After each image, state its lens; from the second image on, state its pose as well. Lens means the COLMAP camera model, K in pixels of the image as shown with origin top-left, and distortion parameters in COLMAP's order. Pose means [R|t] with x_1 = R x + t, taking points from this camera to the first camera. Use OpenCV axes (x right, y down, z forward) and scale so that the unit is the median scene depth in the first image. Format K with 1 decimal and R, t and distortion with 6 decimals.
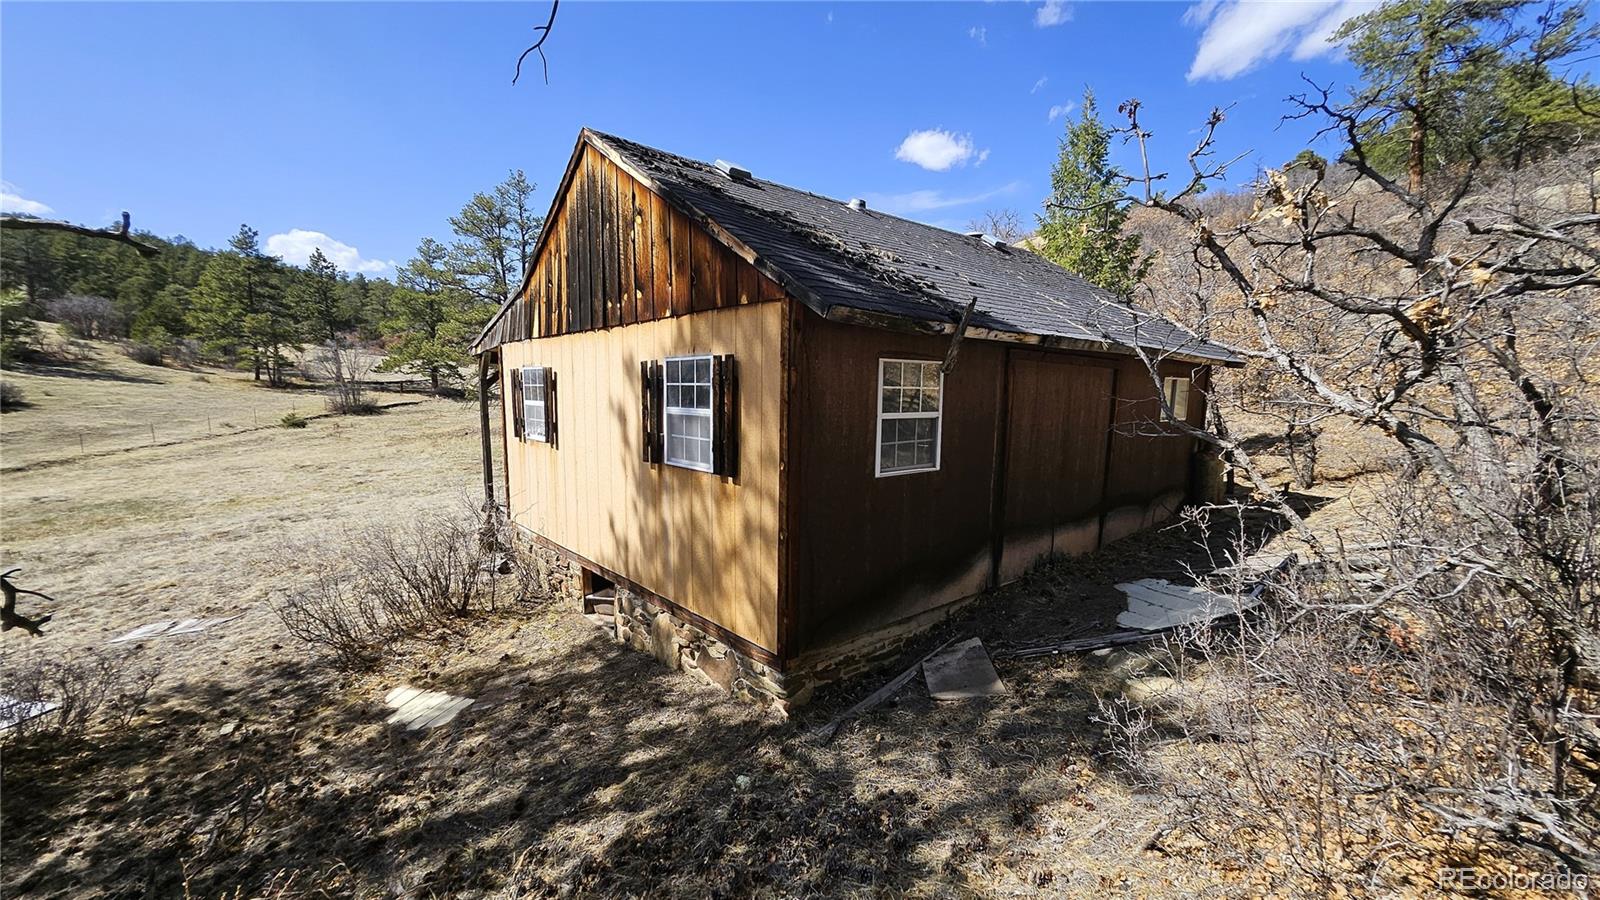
lens RADIAL K [[637.4, 0, 793.2], [0, 637.4, 456.6], [0, 0, 1]] dist [0.011513, -0.000219]
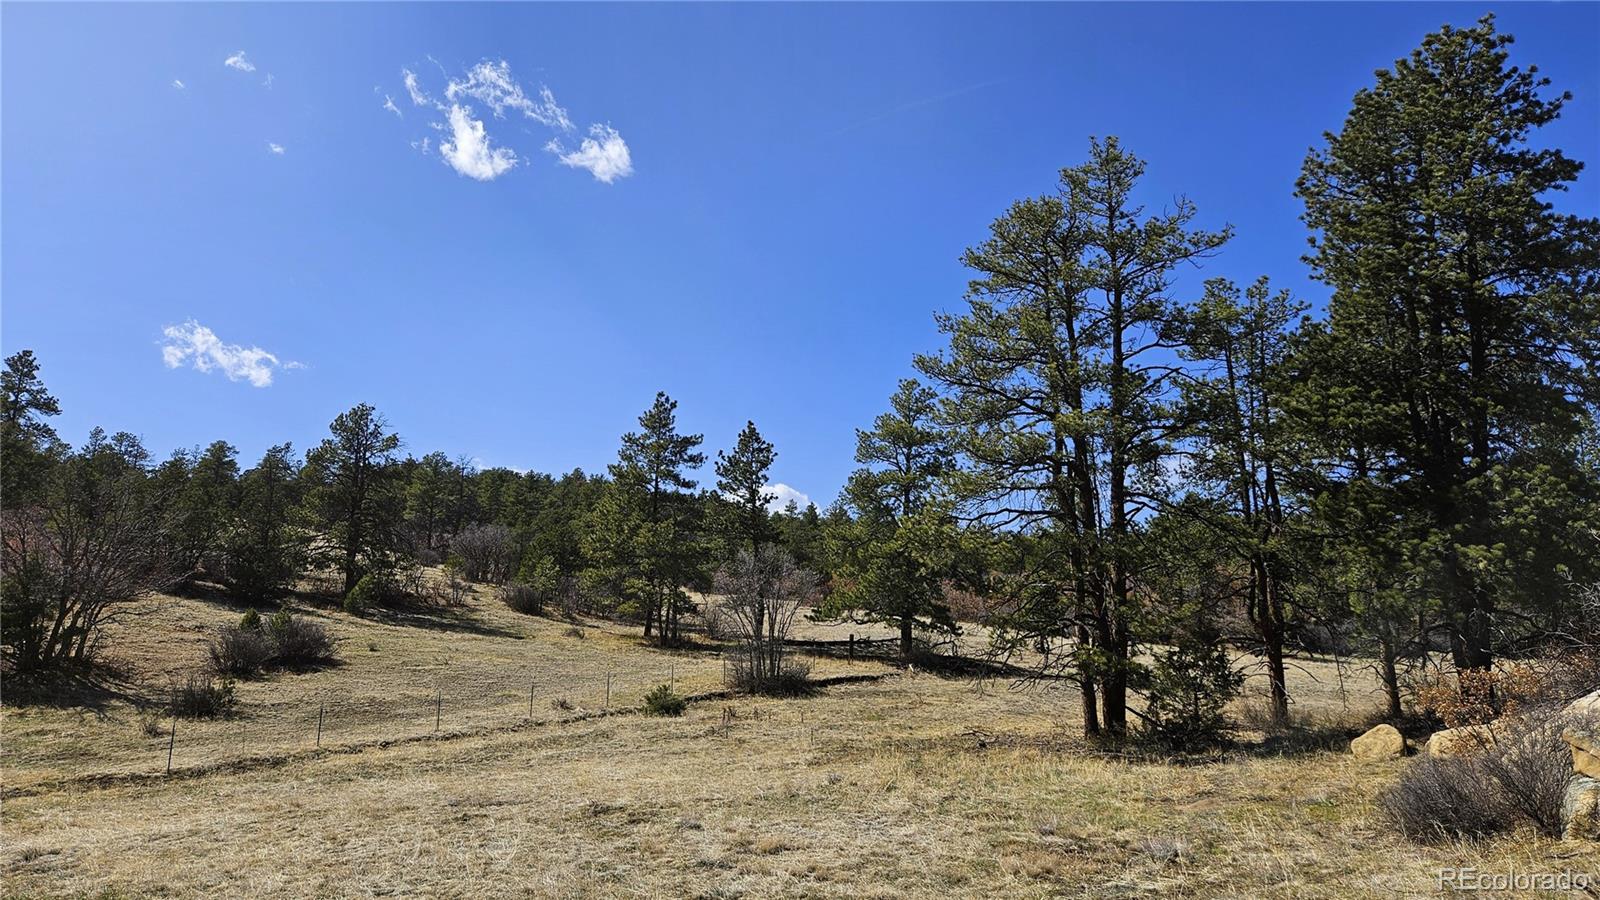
lens RADIAL K [[1079.0, 0, 807.2], [0, 1079.0, 435.6], [0, 0, 1]] dist [0.034462, -0.009045]
pose [[0.833236, -0.106062, -0.542650, -0.158286], [-0.076258, 0.950007, -0.302774, -0.004489], [0.547634, 0.293664, 0.783491, 0.260638]]
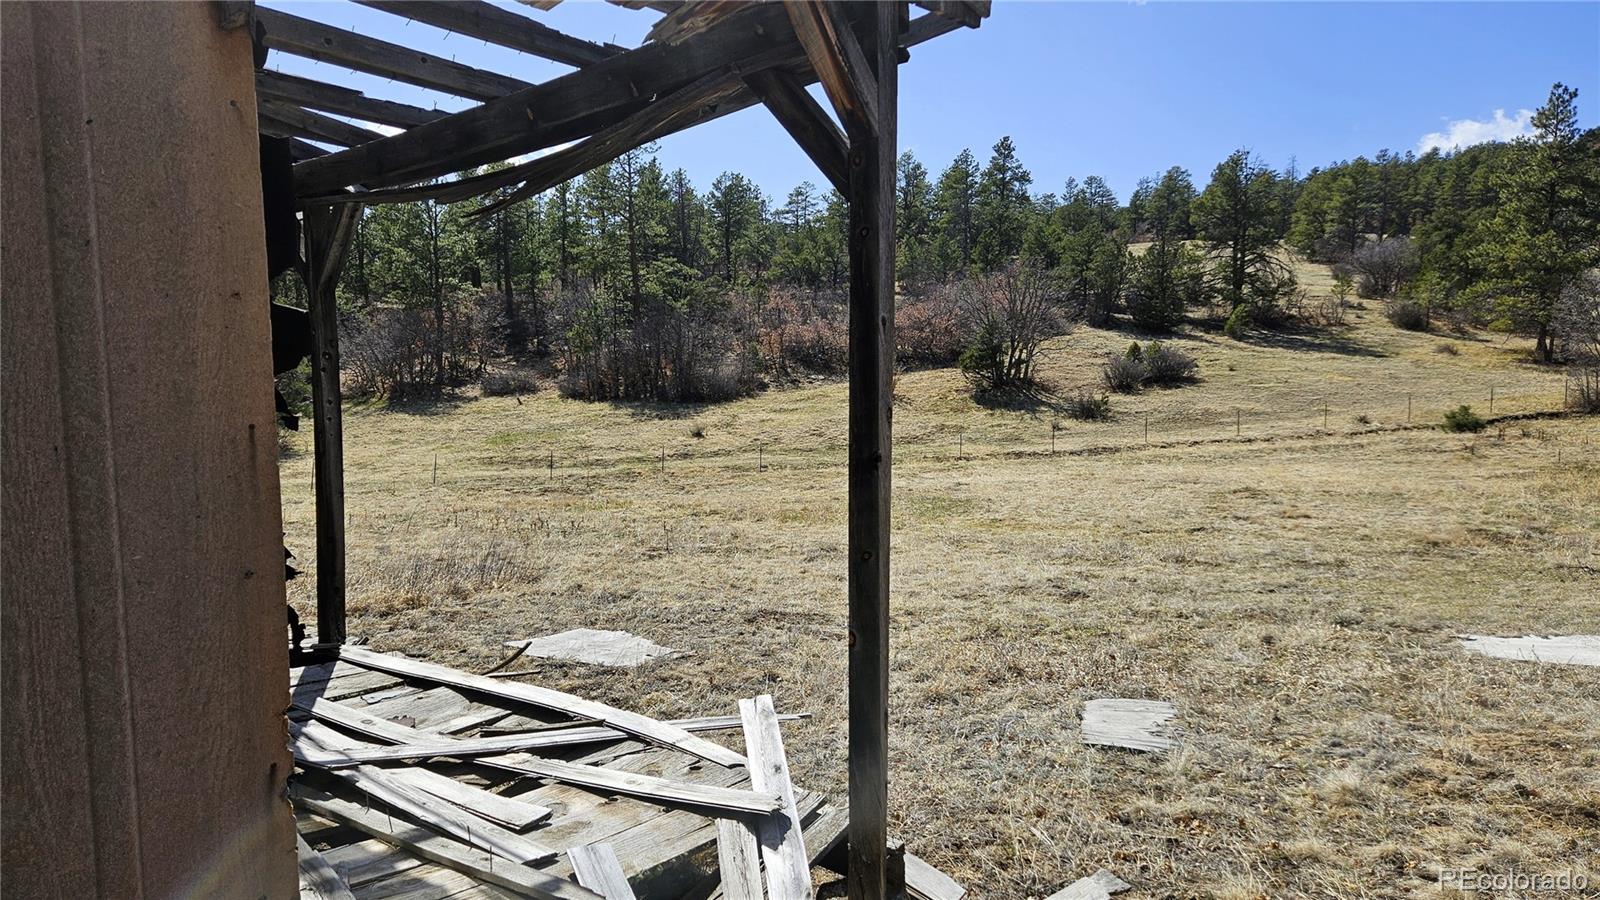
lens RADIAL K [[1079.0, 0, 794.0], [0, 1079.0, 452.9], [0, 0, 1]] dist [0.034462, -0.009045]
pose [[0.132189, 0.085011, -0.987572, 0.055018], [-0.119713, 0.990392, 0.069230, -0.017685], [0.983969, 0.109074, 0.141096, 0.233681]]
